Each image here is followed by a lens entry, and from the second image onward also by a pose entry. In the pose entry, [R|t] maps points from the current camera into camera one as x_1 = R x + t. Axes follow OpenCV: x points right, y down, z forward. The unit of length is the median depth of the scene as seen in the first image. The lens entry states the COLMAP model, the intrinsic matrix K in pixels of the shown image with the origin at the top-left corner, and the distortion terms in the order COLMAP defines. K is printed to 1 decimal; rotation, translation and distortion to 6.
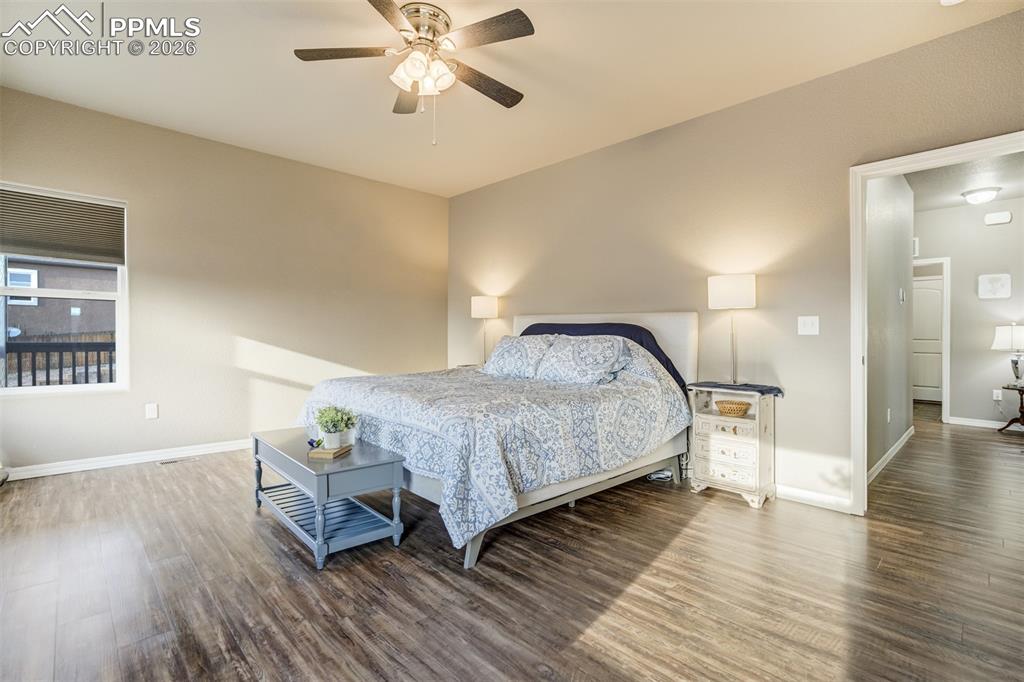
lens RADIAL K [[478.6, 0, 505.8], [0, 478.6, 336.9], [0, 0, 1]] dist [-0.021625, 0.007628]
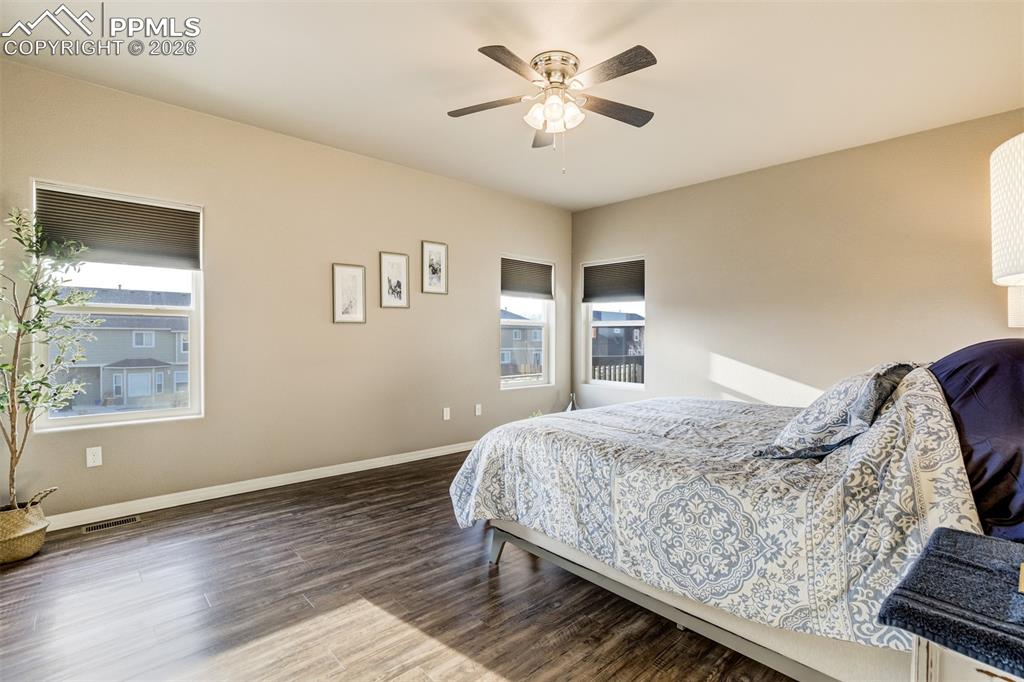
lens RADIAL K [[478.6, 0, 503.2], [0, 478.6, 344.2], [0, 0, 1]] dist [-0.021625, 0.007628]
pose [[-0.025473, 0.001107, -0.999675, 0.821833], [-0.006195, 0.999980, 0.001265, -0.028533], [0.999656, 0.006225, -0.025466, 0.813229]]
